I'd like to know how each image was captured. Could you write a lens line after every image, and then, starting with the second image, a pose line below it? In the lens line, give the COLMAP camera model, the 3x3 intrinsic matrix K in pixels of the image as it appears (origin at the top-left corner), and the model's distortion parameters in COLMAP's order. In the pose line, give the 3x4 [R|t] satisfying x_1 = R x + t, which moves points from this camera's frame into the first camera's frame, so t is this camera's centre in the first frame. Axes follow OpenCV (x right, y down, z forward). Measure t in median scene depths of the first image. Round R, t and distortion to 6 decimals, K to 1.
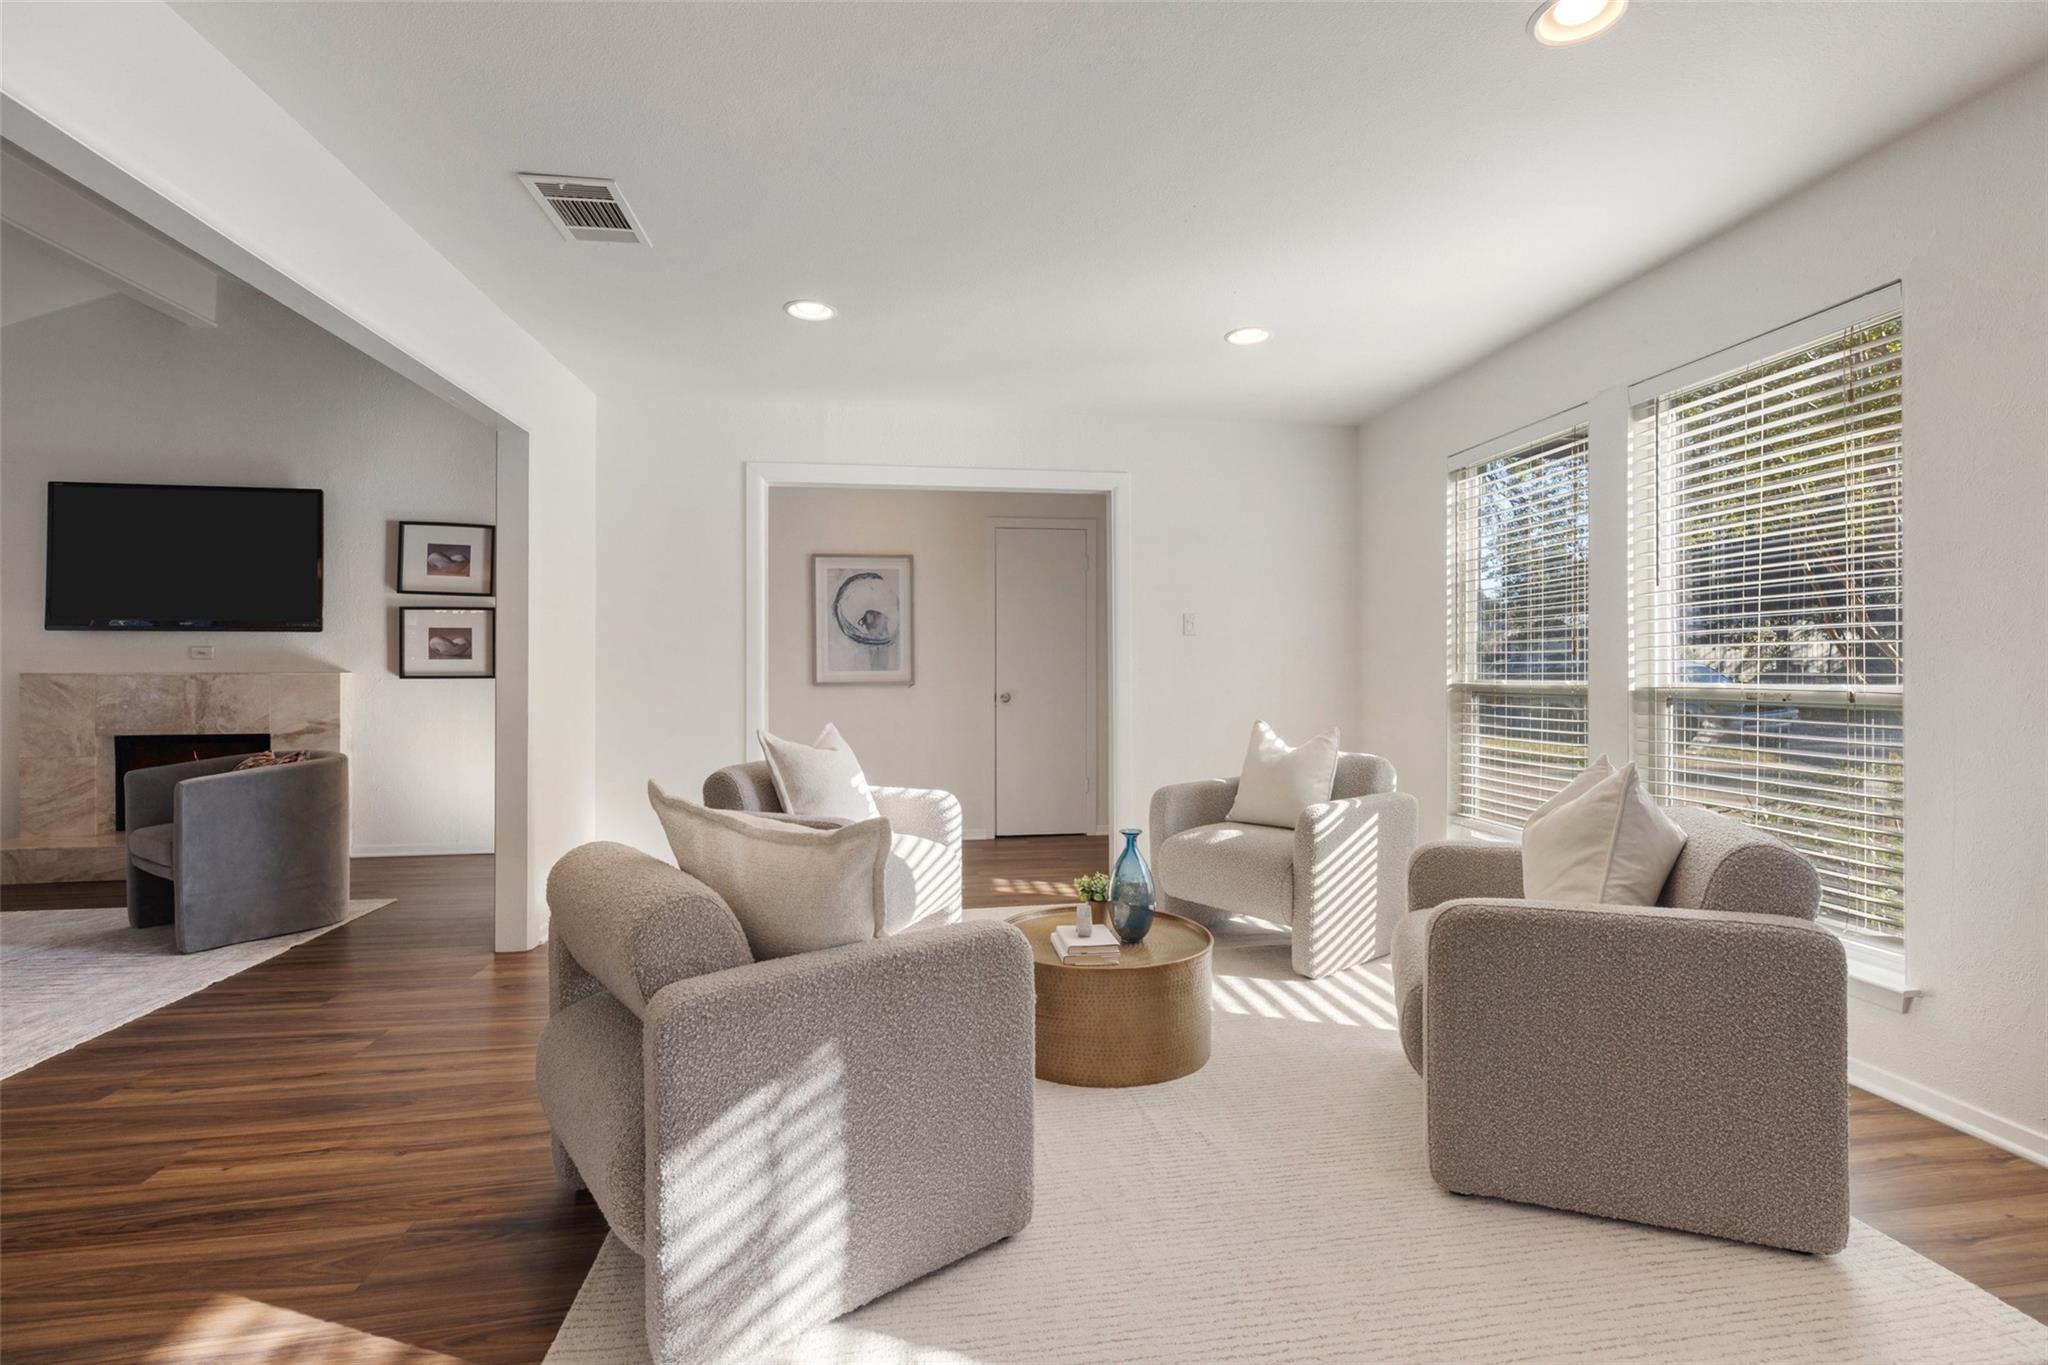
lens RADIAL K [[909.4, 0, 1040.3], [0, 909.4, 665.5], [0, 0, 1]] dist [0.001839, 0.000149]
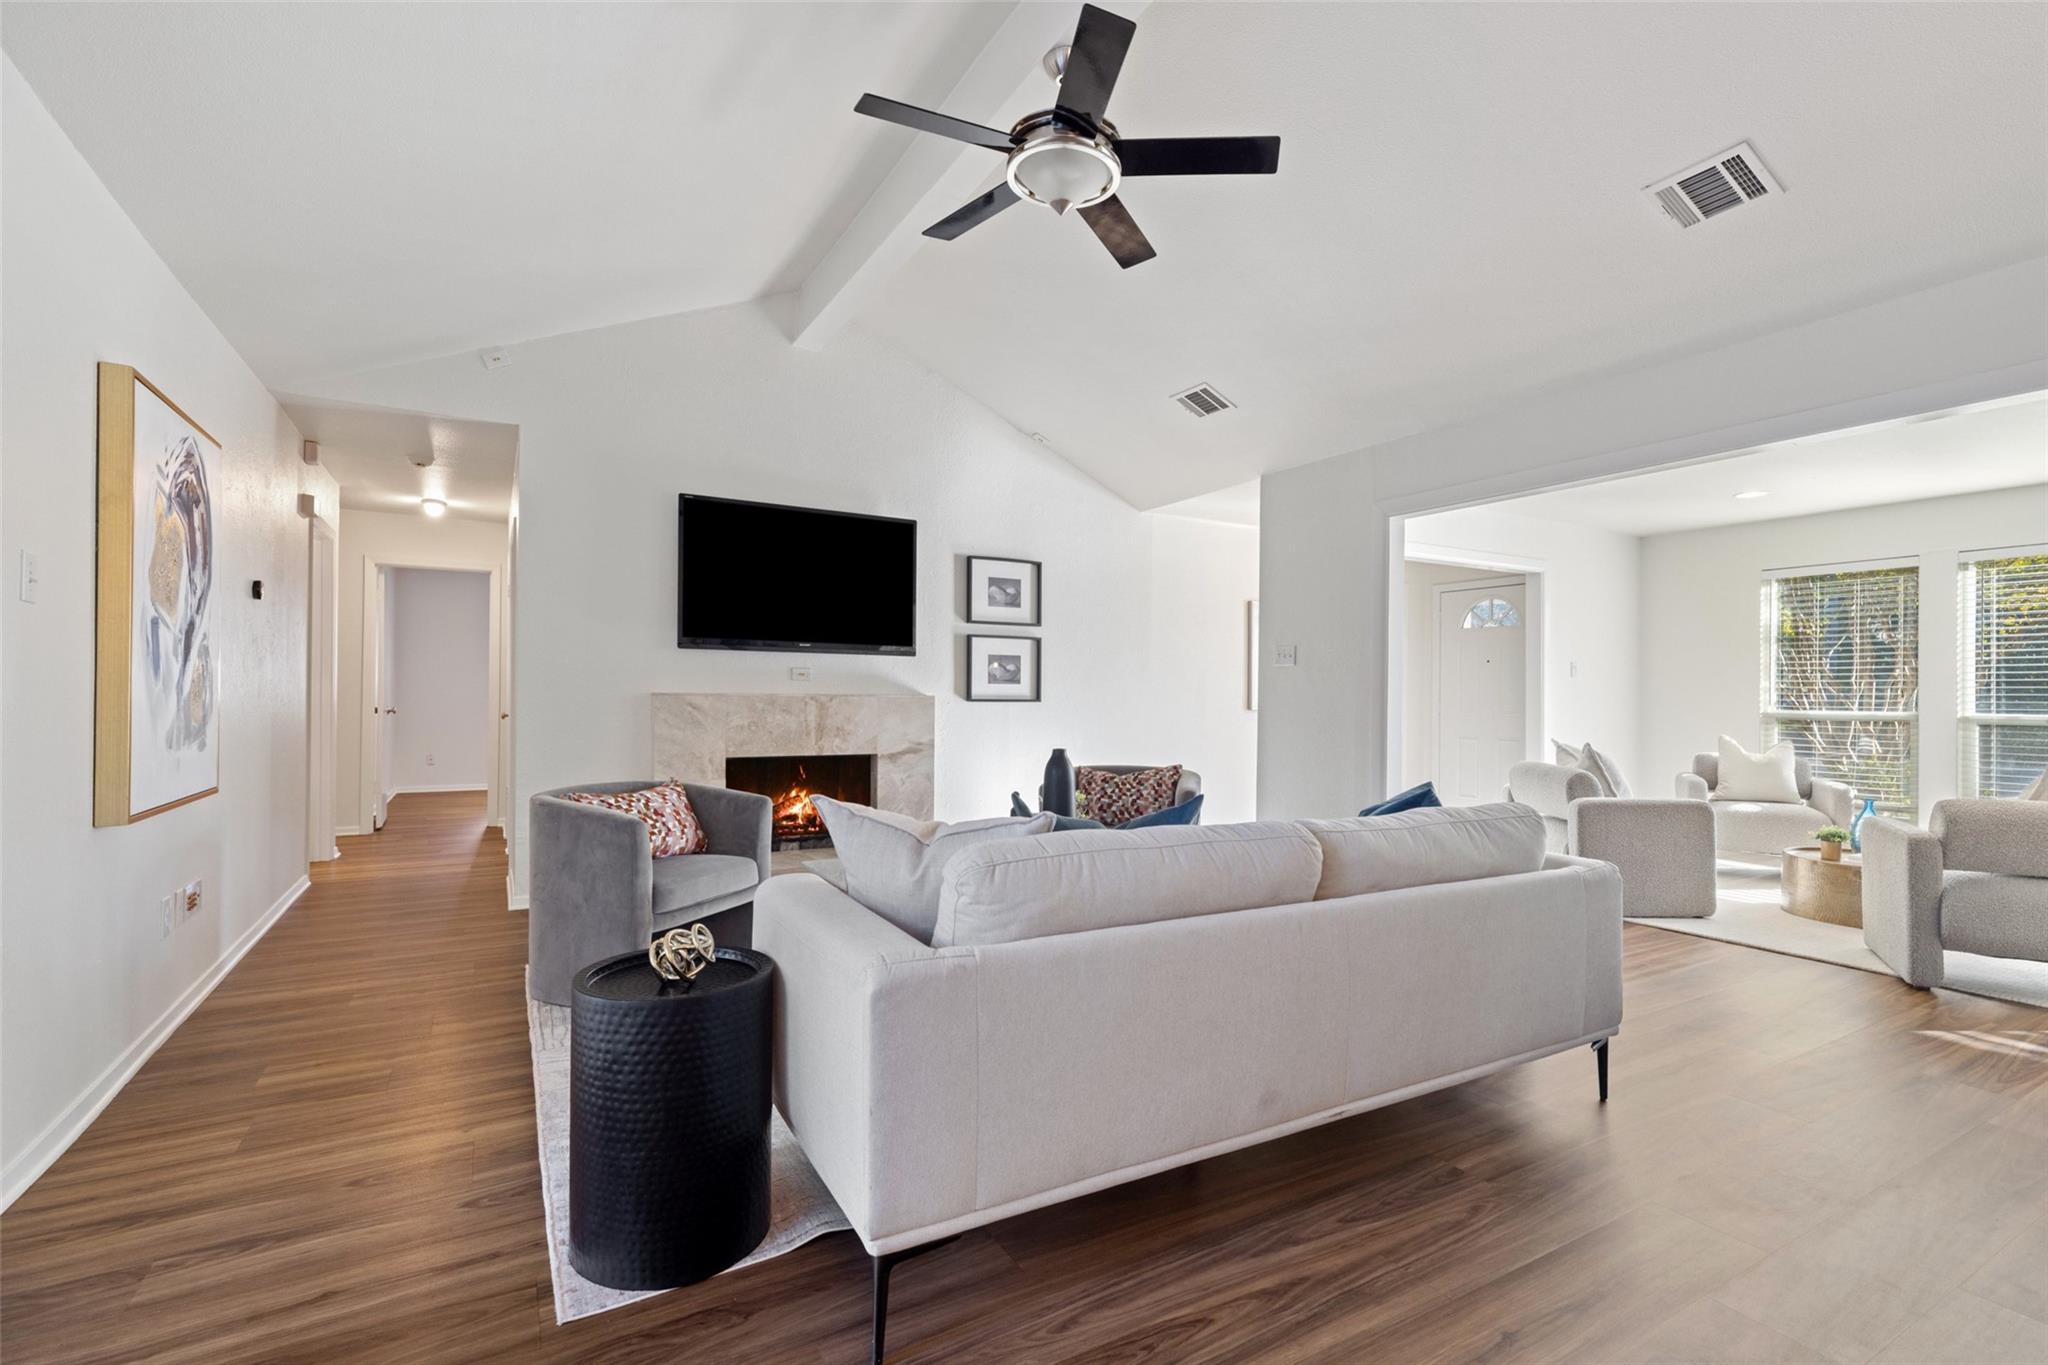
lens RADIAL K [[915.5, 0, 1024.0], [0, 915.5, 682.5], [0, 0, 1]] dist [-0.002596, -0.000095]
pose [[0.933058, 0.016221, 0.359361, -1.032267], [-0.014921, 0.999868, -0.006391, -0.001950], [-0.359417, 0.000601, 0.933177, -0.030696]]
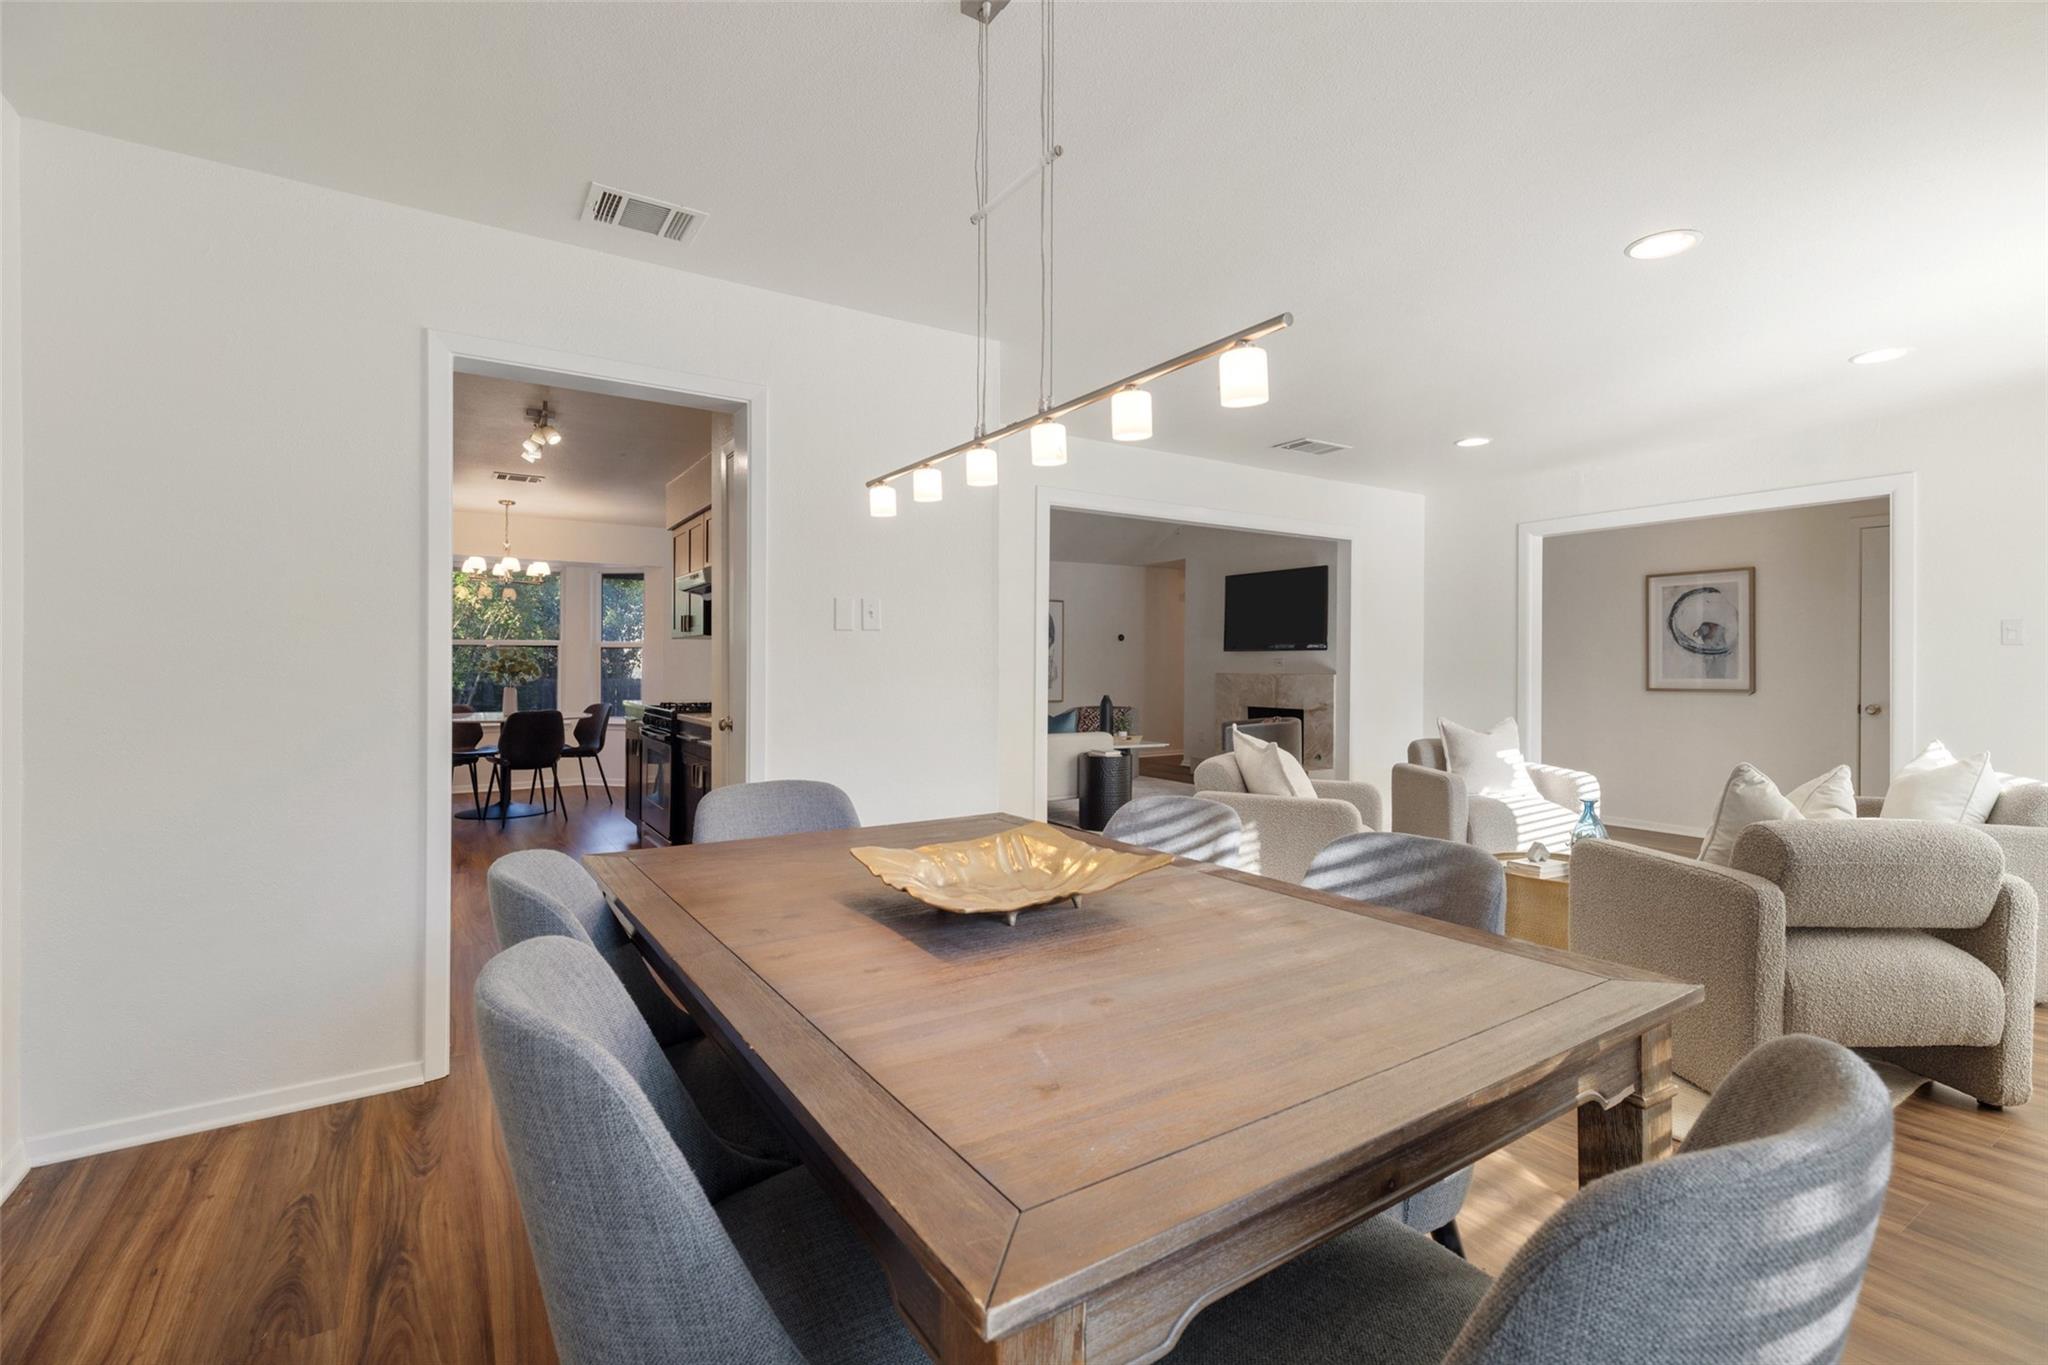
lens RADIAL K [[909.4, 0, 1040.3], [0, 909.4, 665.5], [0, 0, 1]] dist [0.001839, 0.000149]
pose [[0.422692, 0.004060, -0.906264, 0.498915], [0.000808, 0.999988, 0.004857, -0.017083], [0.906273, -0.002785, 0.422683, -0.183085]]
